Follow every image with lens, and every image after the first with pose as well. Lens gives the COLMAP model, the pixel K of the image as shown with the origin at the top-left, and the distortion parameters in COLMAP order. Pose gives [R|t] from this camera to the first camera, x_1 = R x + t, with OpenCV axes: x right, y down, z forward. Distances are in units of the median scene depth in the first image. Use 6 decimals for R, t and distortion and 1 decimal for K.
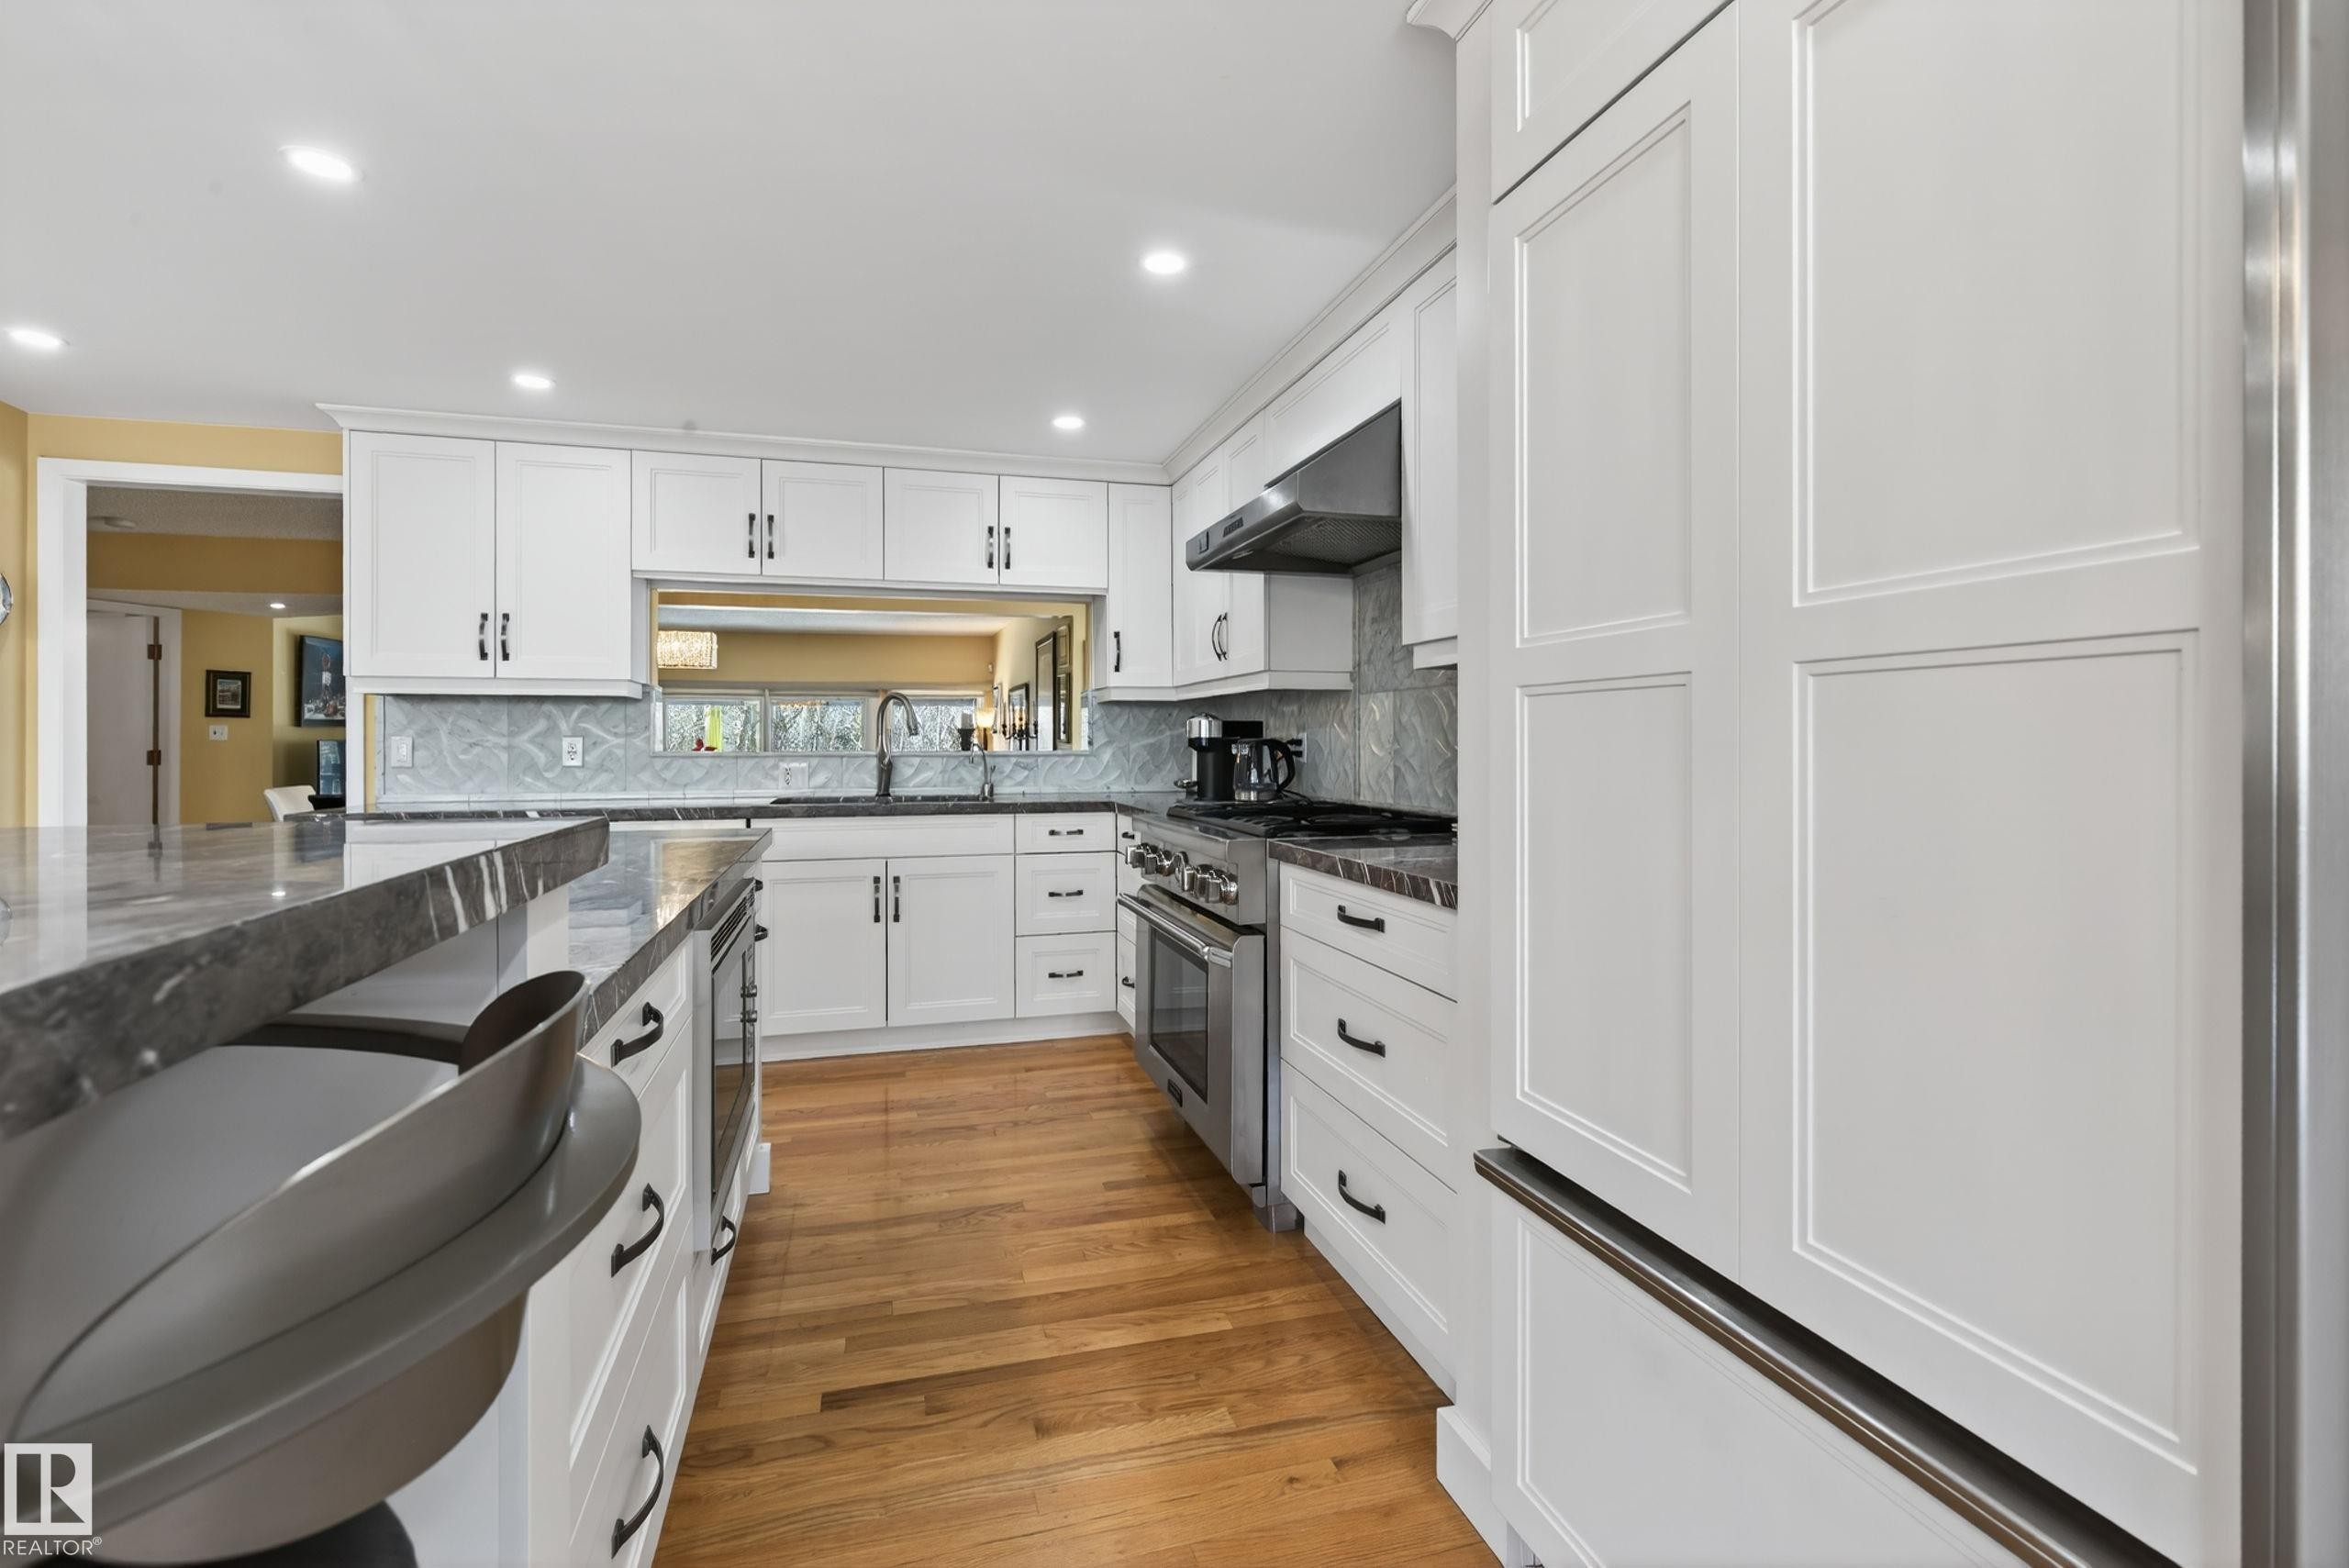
lens RADIAL K [[1085.9, 0, 1186.7], [0, 1085.9, 740.6], [0, 0, 1]] dist [-0.000937, -0.000005]
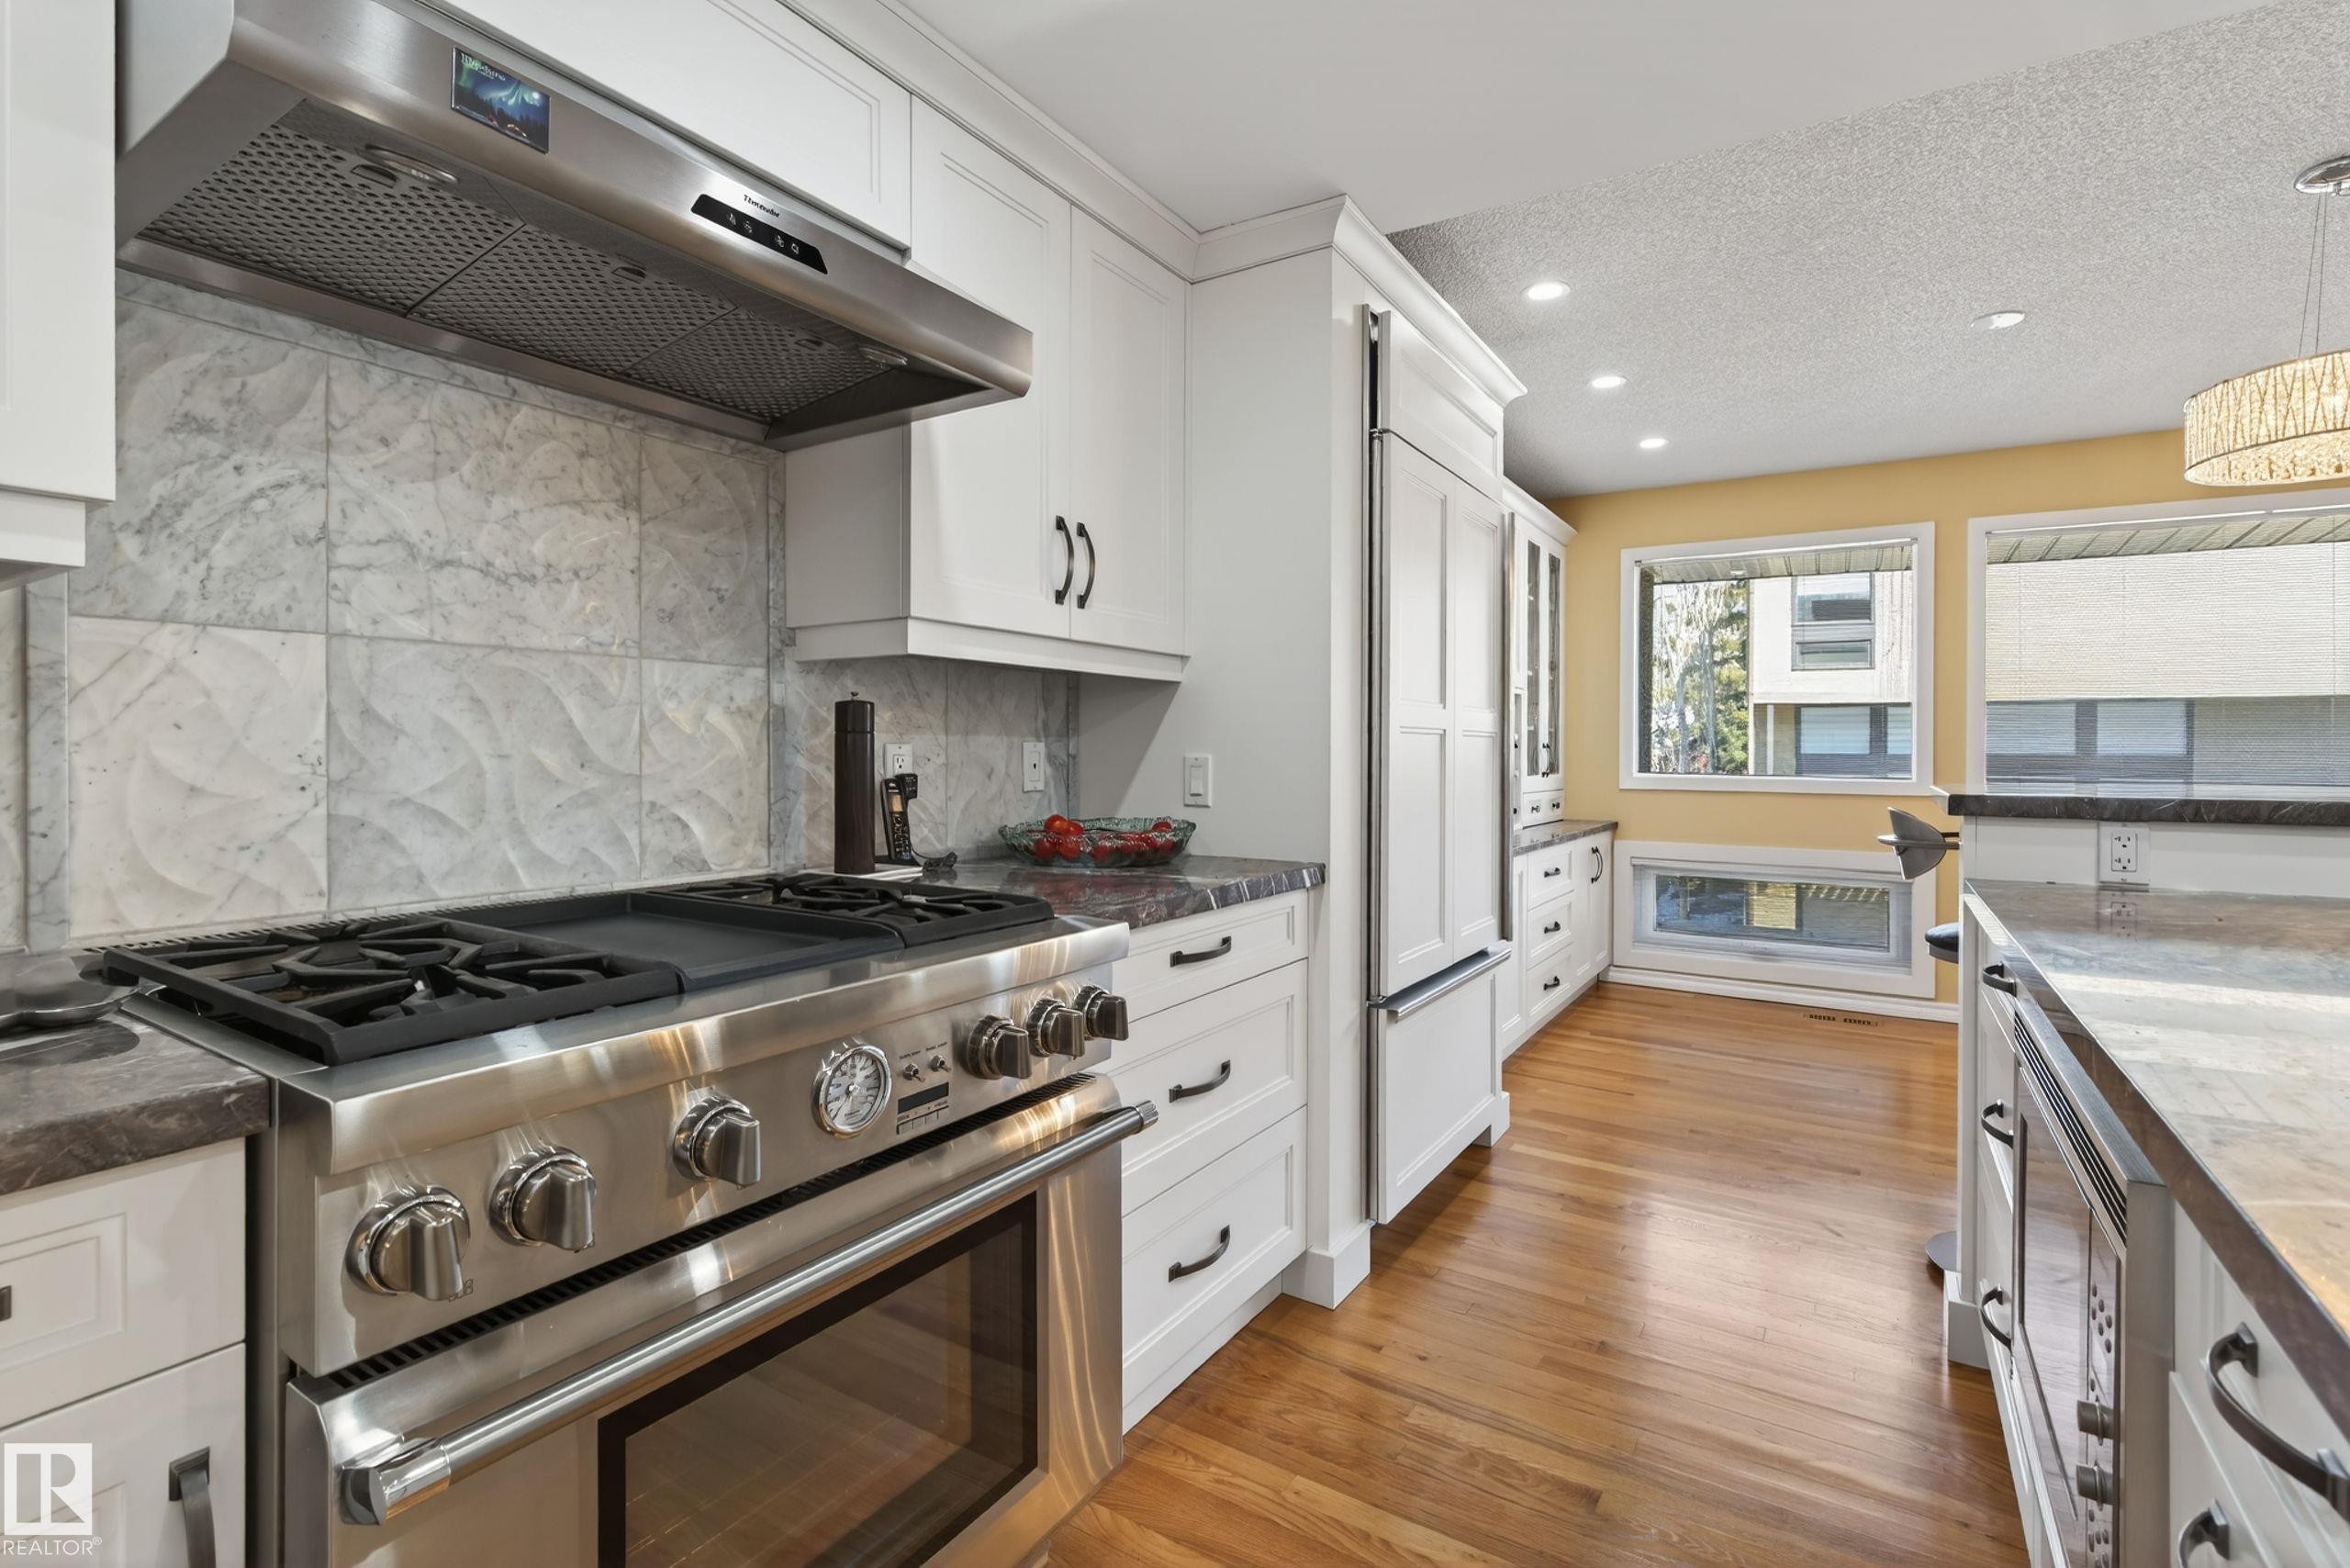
lens RADIAL K [[1070.2, 0, 1173.3], [0, 1070.2, 753.5], [0, 0, 1]] dist [-0.001255, -0.000034]
pose [[-0.657739, -0.001762, 0.753244, -0.305757], [-0.003938, 0.999992, -0.001100, -0.001651], [-0.753235, -0.003690, -0.657741, 0.975715]]
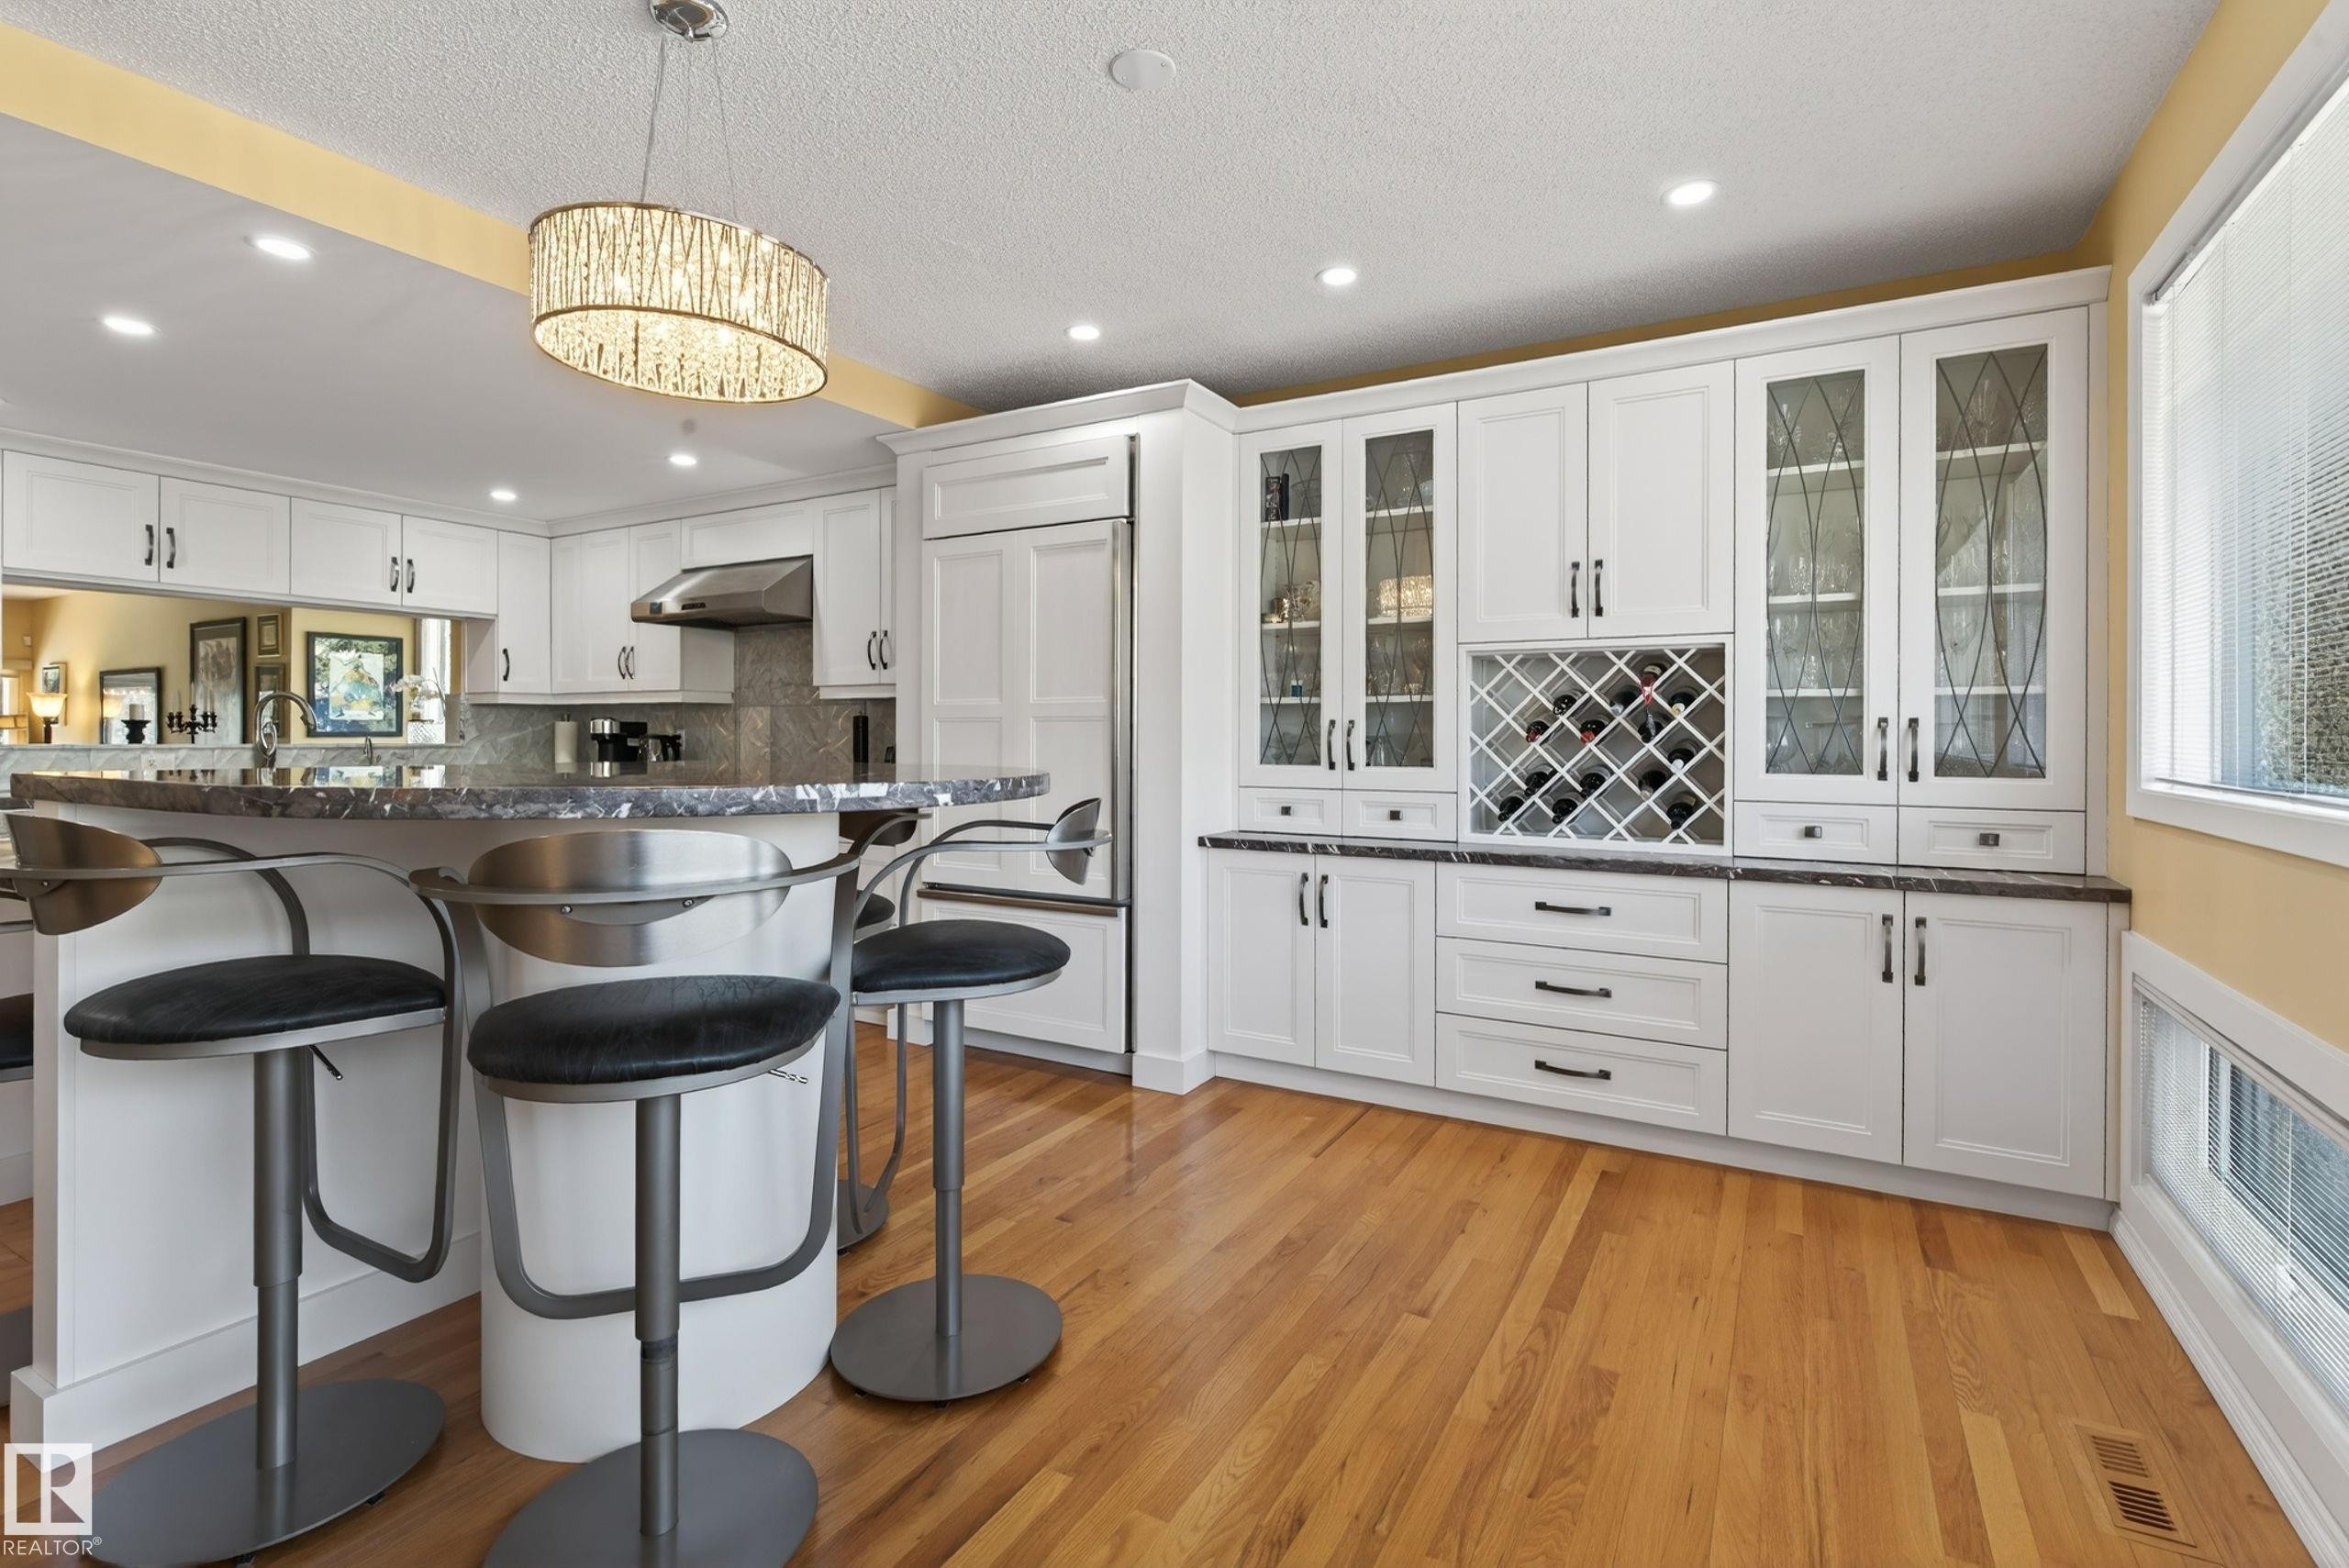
lens RADIAL K [[1085.9, 0, 1186.7], [0, 1085.9, 740.6], [0, 0, 1]] dist [-0.000937, -0.000005]
pose [[0.718892, 0.002704, 0.695117, -0.478385], [-0.005413, 0.999984, 0.001709, -0.000016], [-0.695101, -0.004991, 0.718895, -0.596594]]
